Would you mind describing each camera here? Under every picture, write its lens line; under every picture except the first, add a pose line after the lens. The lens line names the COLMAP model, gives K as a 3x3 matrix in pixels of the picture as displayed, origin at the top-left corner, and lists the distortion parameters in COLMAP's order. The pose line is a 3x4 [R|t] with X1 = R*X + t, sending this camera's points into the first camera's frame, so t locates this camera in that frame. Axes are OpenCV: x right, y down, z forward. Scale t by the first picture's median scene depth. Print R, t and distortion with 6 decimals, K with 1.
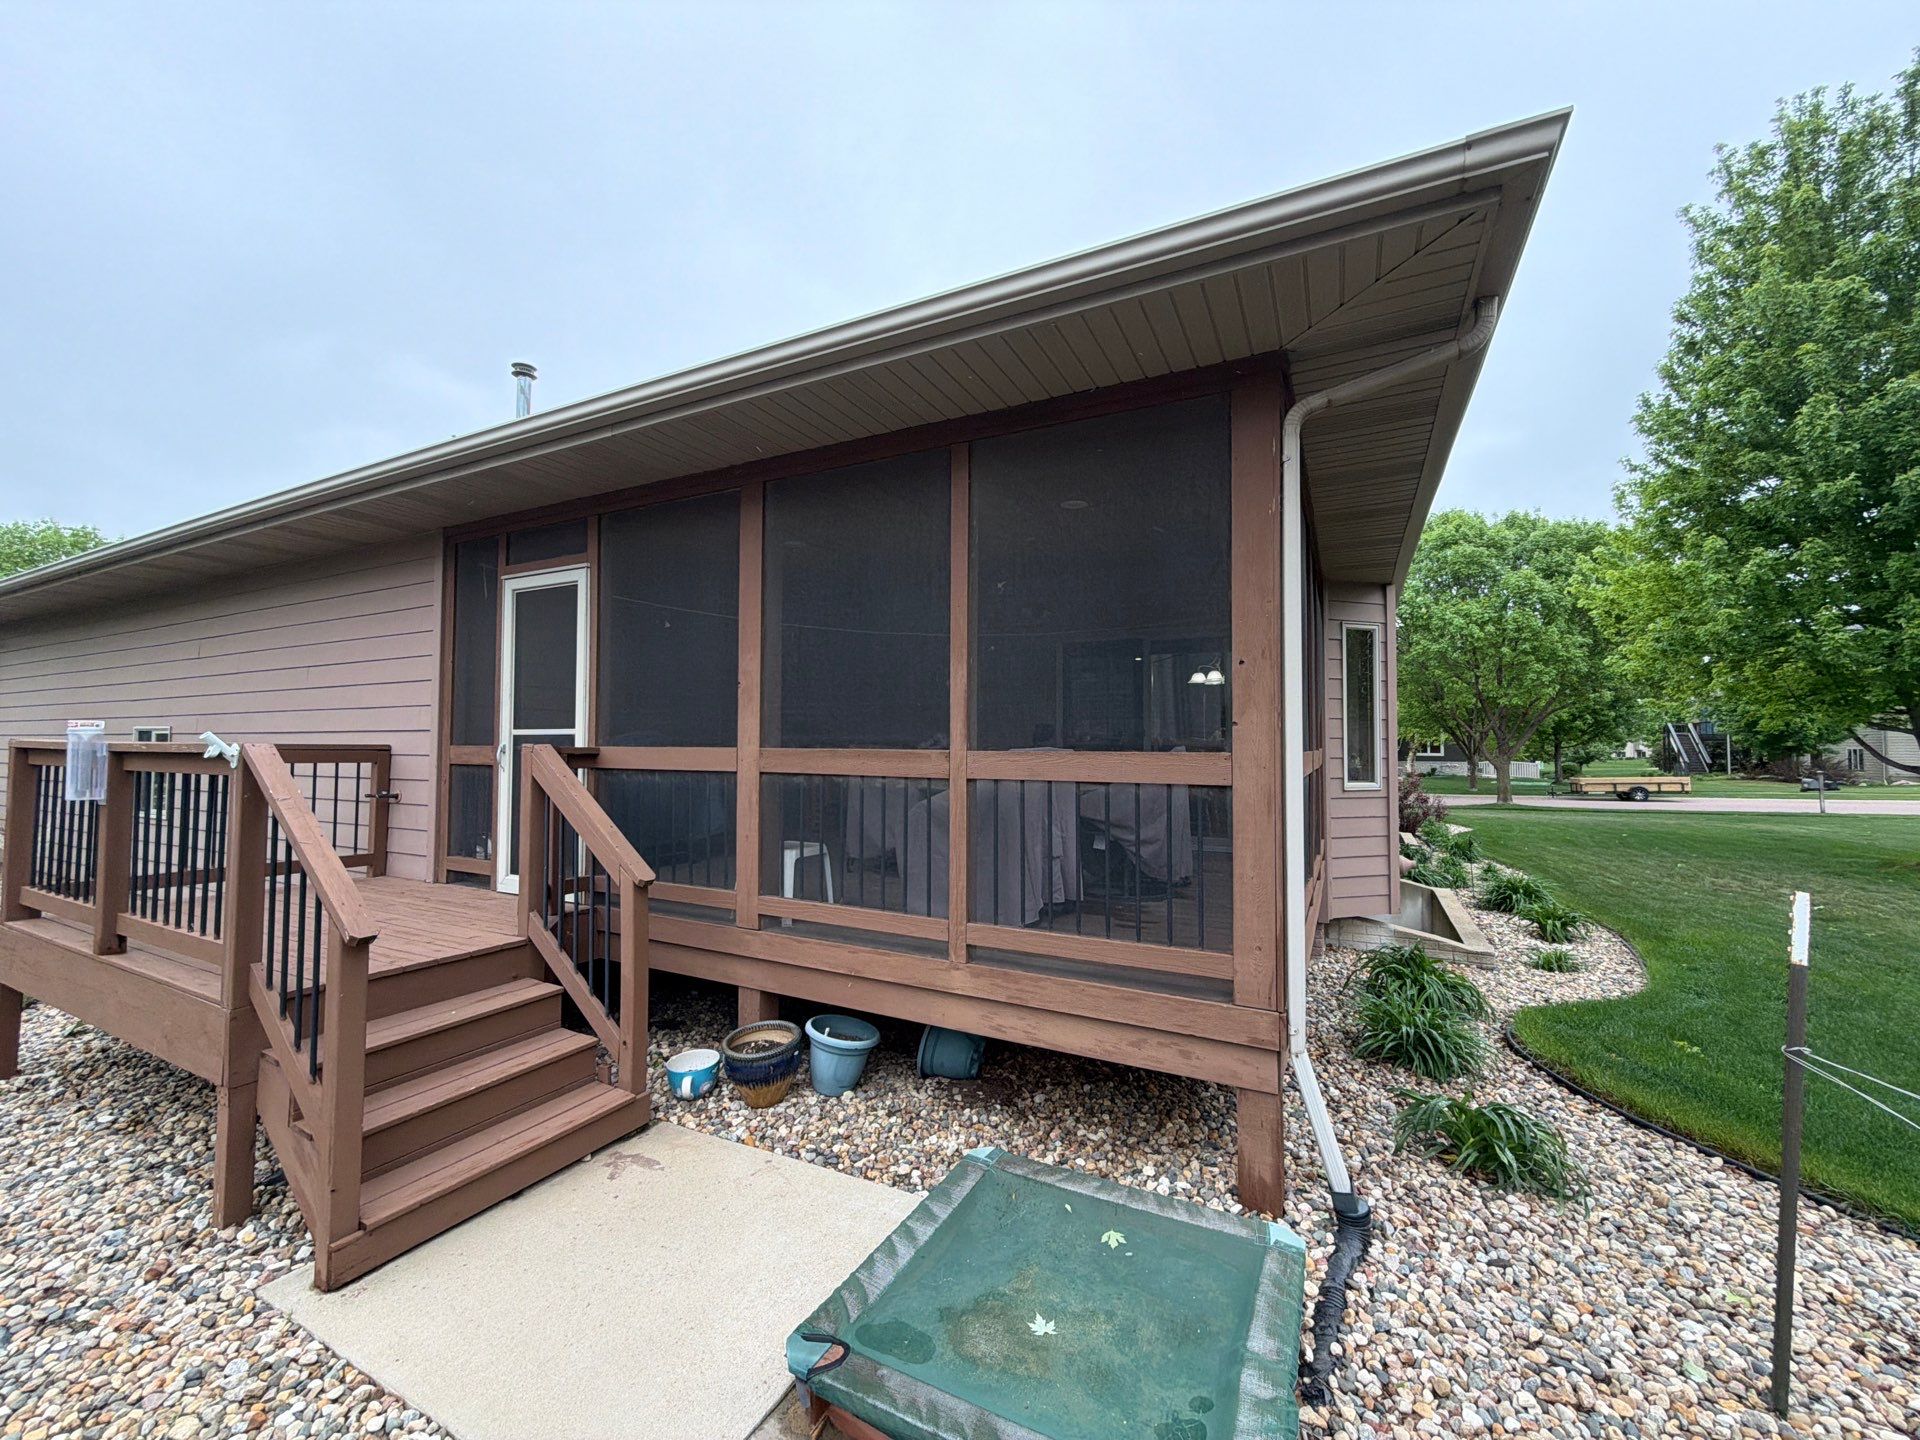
lens RADIAL K [[756.3, 0, 956.6], [0, 756.3, 720.0], [0, 0, 1]] dist [0.001118, -0.000475]
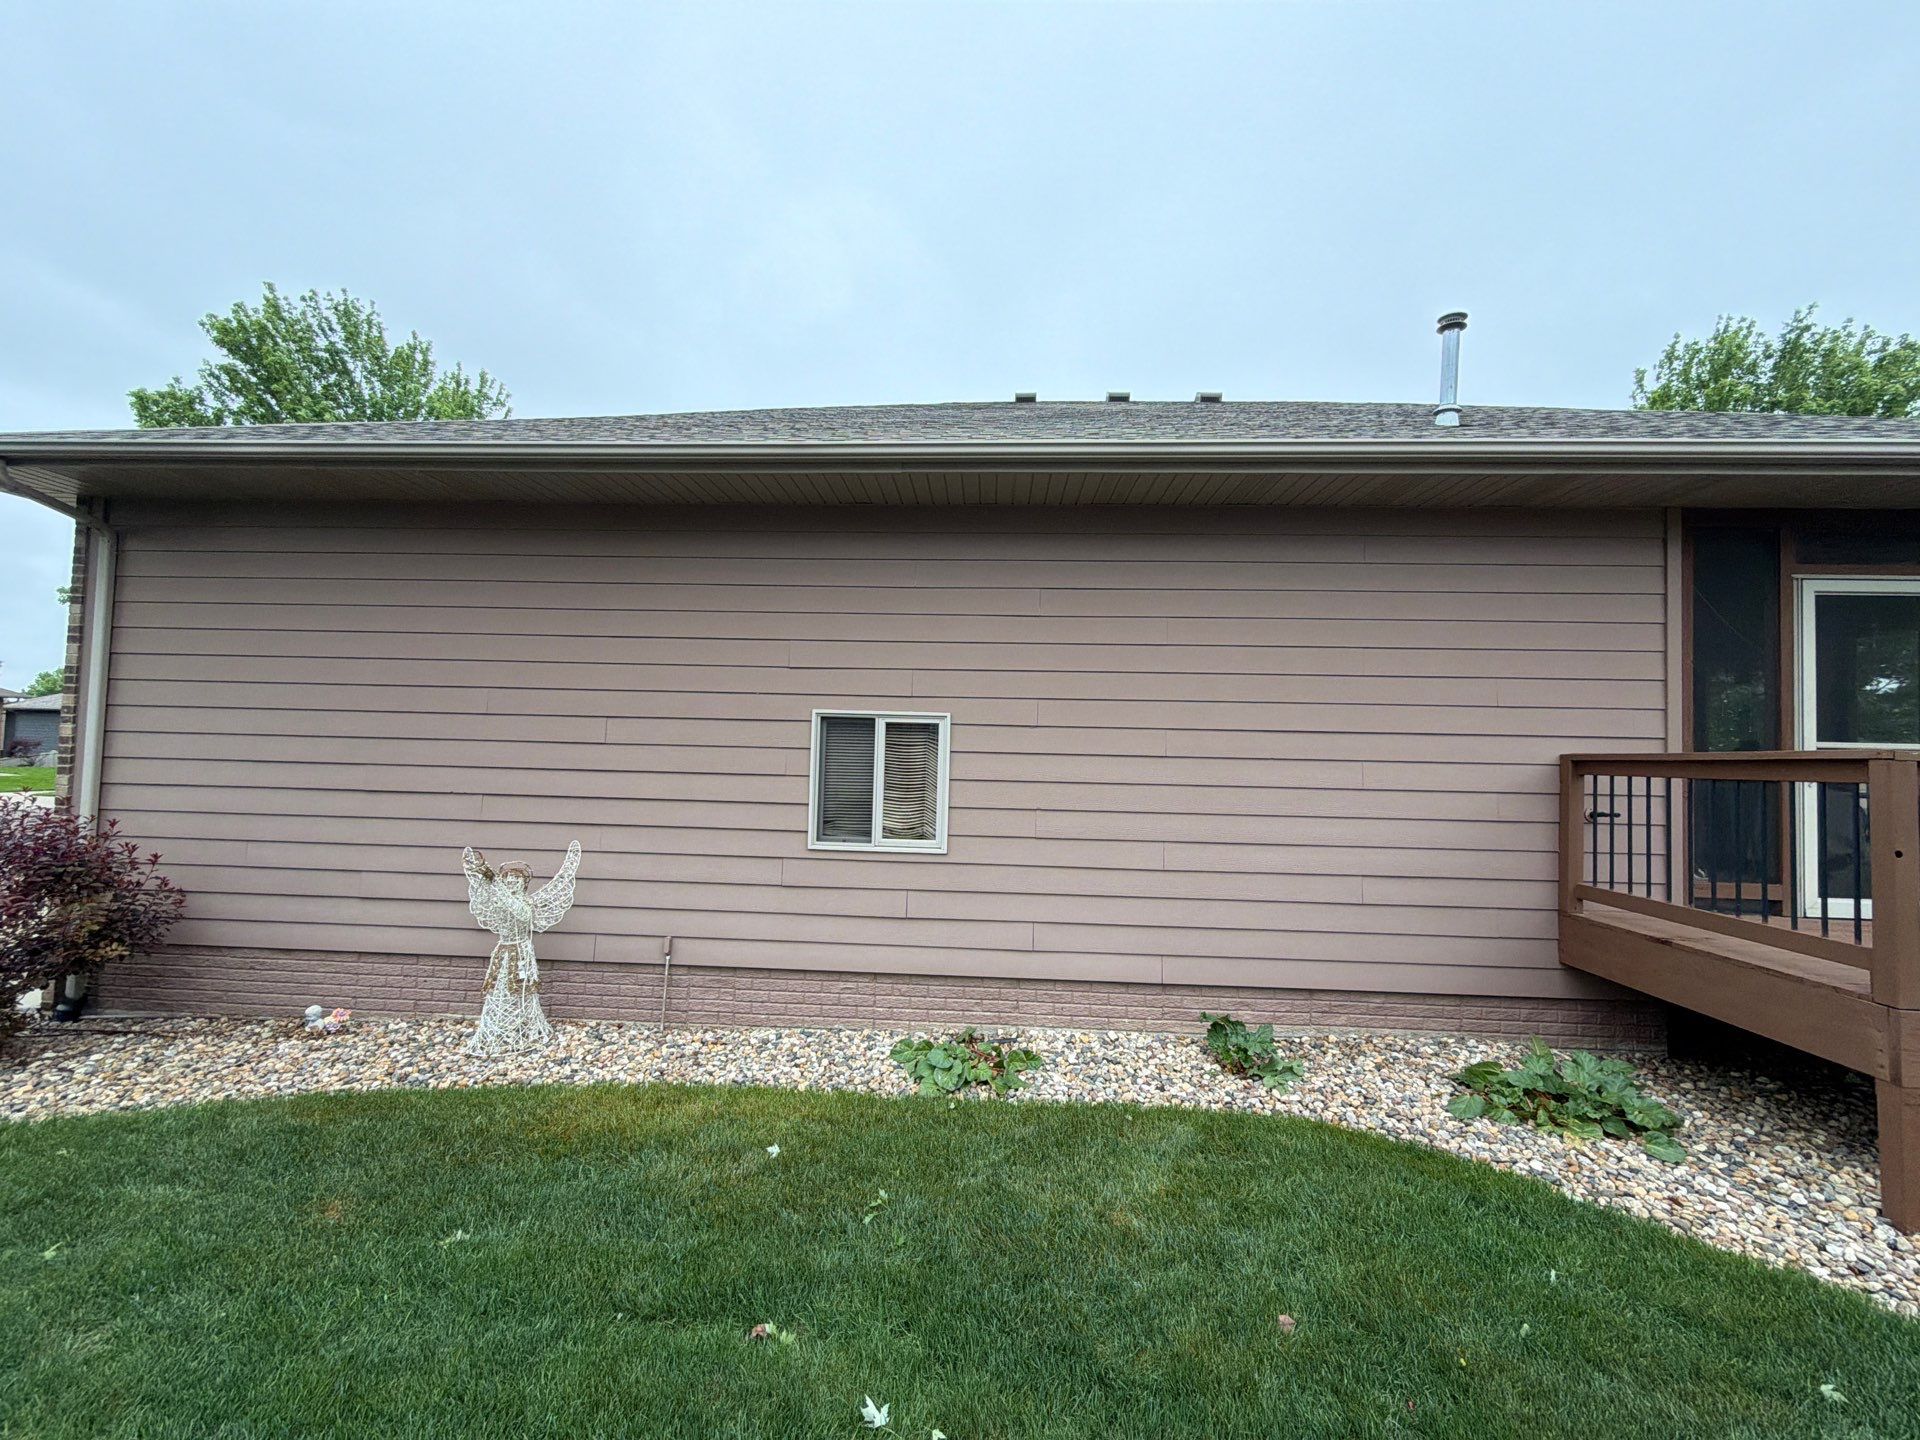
lens RADIAL K [[756.3, 0, 956.6], [0, 756.3, 720.0], [0, 0, 1]] dist [0.001118, -0.000475]
pose [[0.911309, 0.034575, 0.410269, -2.621207], [-0.033906, 0.999385, -0.008907, 0.039676], [-0.410325, -0.005794, 0.911921, 0.795950]]
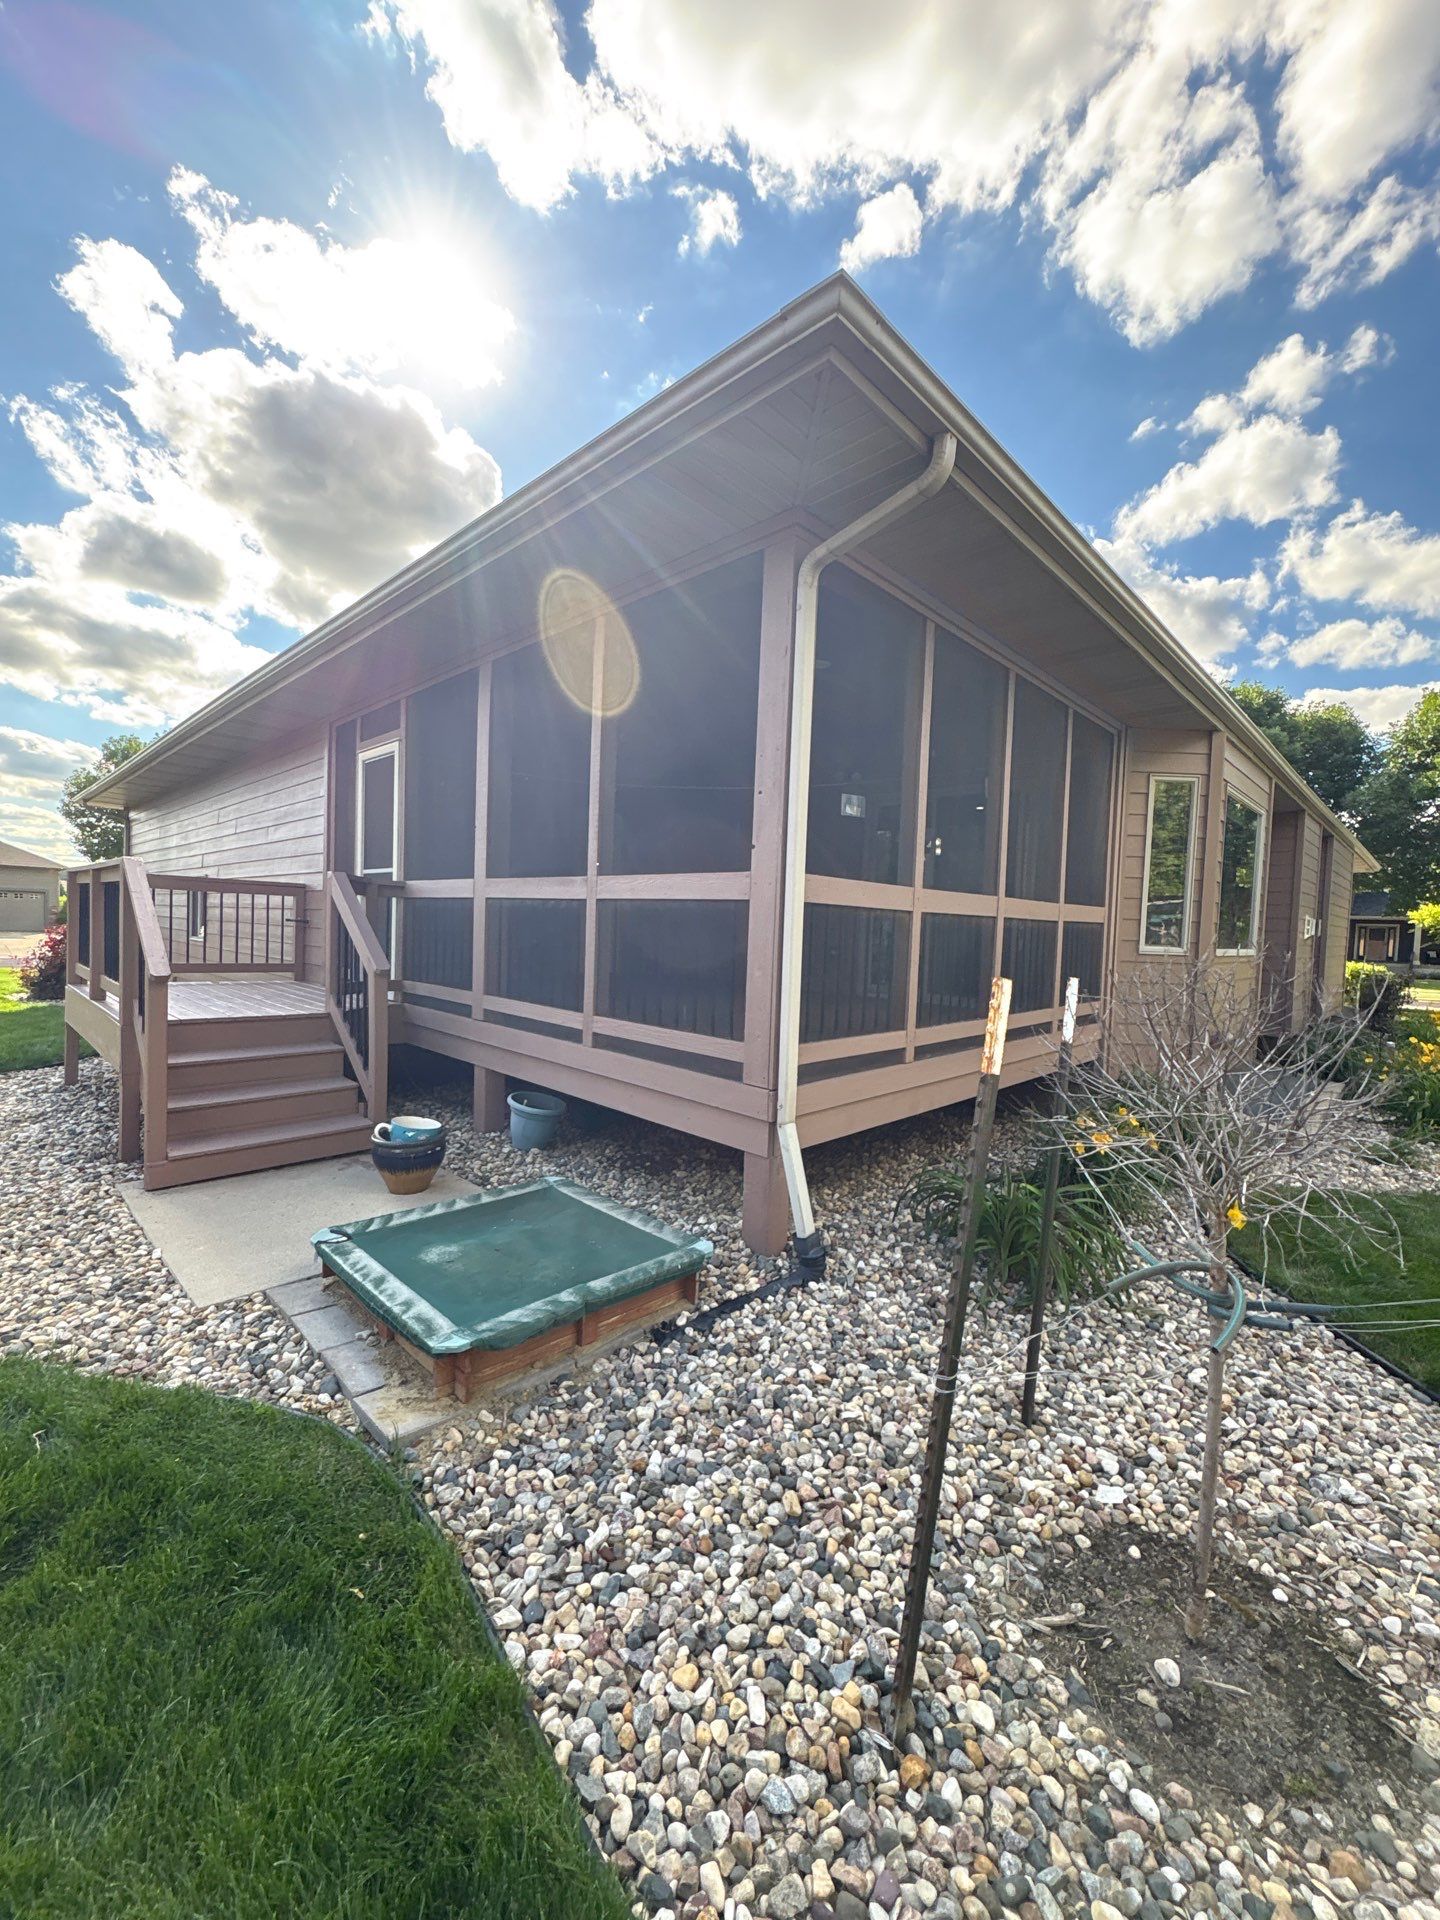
lens RADIAL K [[756.3, 0, 720.0], [0, 756.3, 960.0], [0, 0, 1]] dist [0.001118, -0.000475]
pose [[0.956808, 0.042811, -0.287552, 0.526589], [-0.021337, 0.996772, 0.077402, 0.072196], [0.289937, -0.067923, 0.954632, -0.108207]]
